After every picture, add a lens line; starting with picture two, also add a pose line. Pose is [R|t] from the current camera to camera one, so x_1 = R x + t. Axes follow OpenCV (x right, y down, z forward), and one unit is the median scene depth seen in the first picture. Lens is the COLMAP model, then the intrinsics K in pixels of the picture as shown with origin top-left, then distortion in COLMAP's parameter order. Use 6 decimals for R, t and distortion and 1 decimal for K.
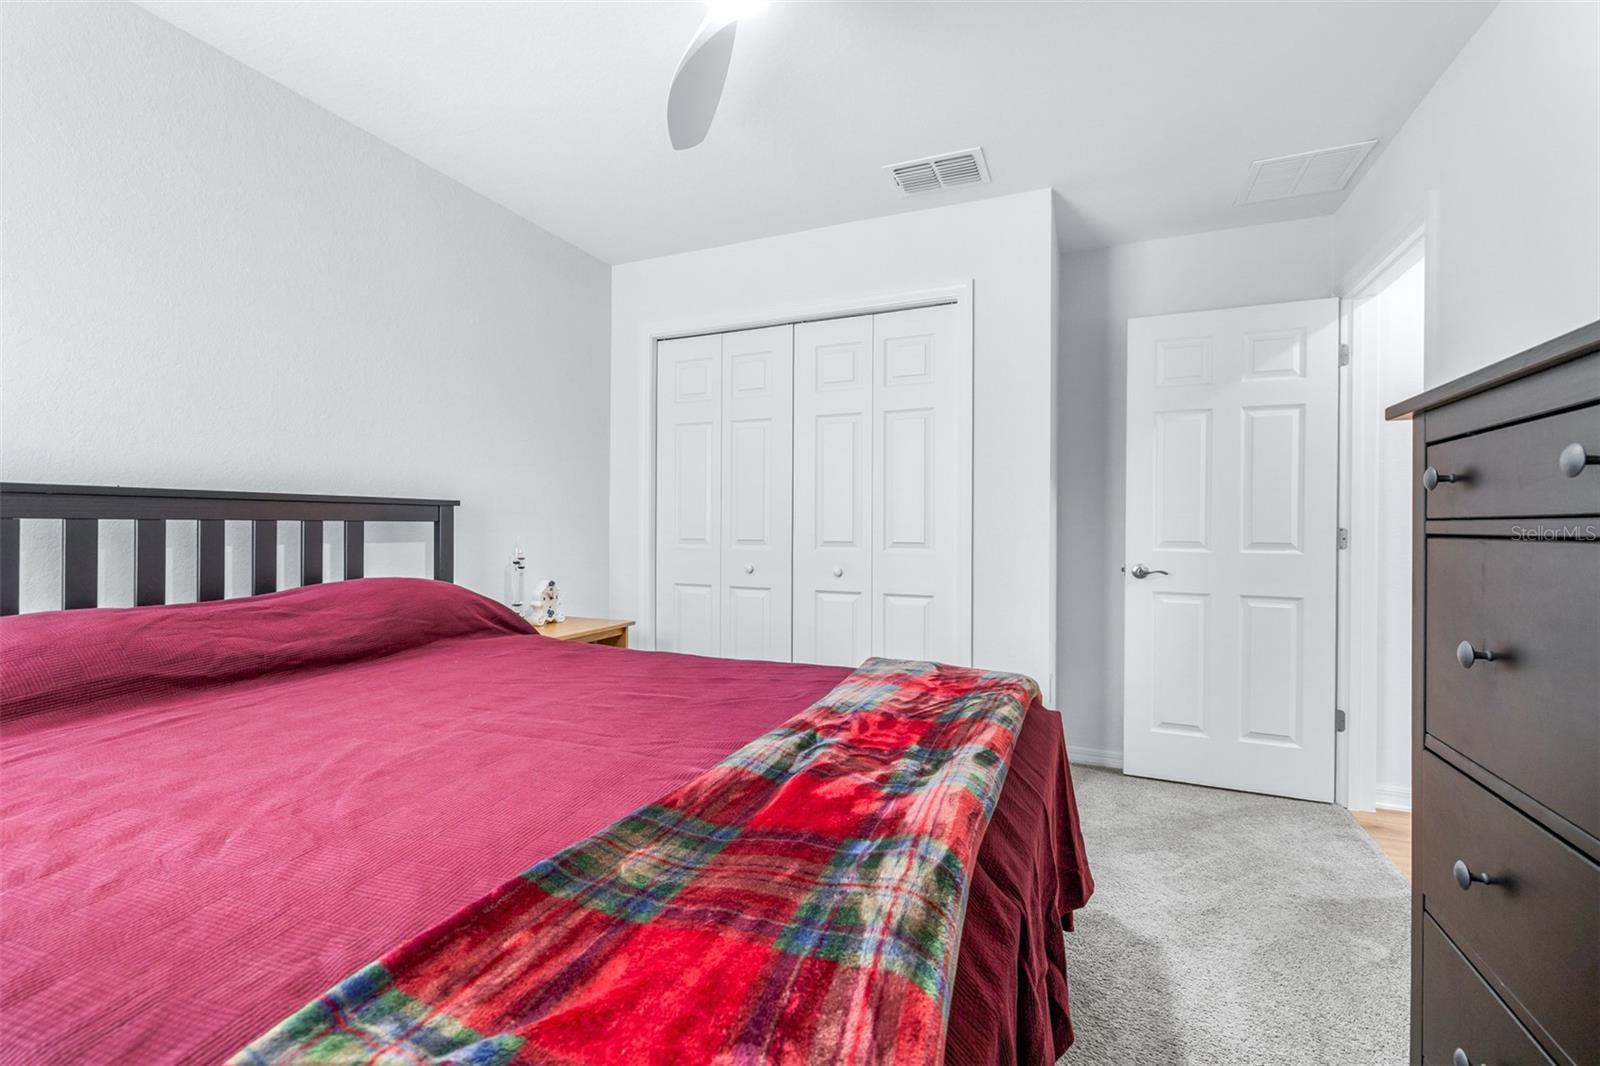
lens RADIAL K [[682.1, 0, 801.5], [0, 682.1, 546.9], [0, 0, 1]] dist [0.001116, 0.000266]
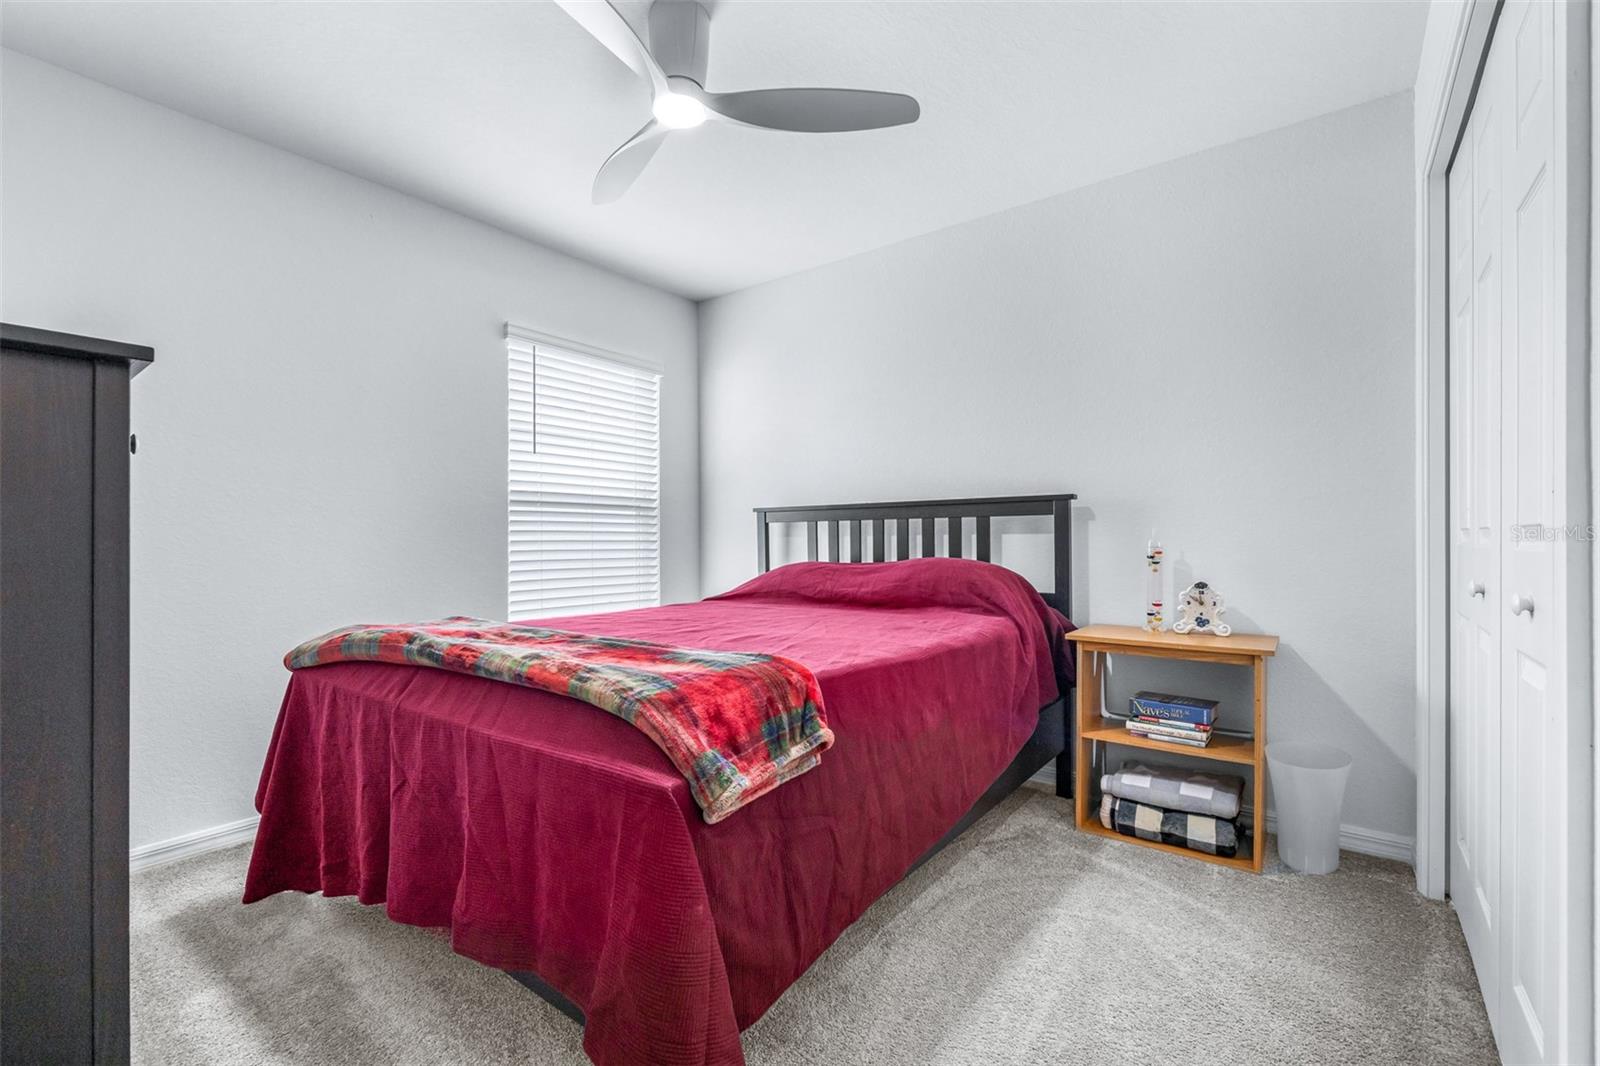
lens RADIAL K [[691.6, 0, 800.0], [0, 691.6, 533.0], [0, 0, 1]] dist [0.000240, 0.000259]
pose [[-0.247363, -0.003694, -0.968916, 0.658242], [-0.019803, 0.999803, 0.001244, -0.000456], [0.968721, 0.019495, -0.247387, 0.879838]]
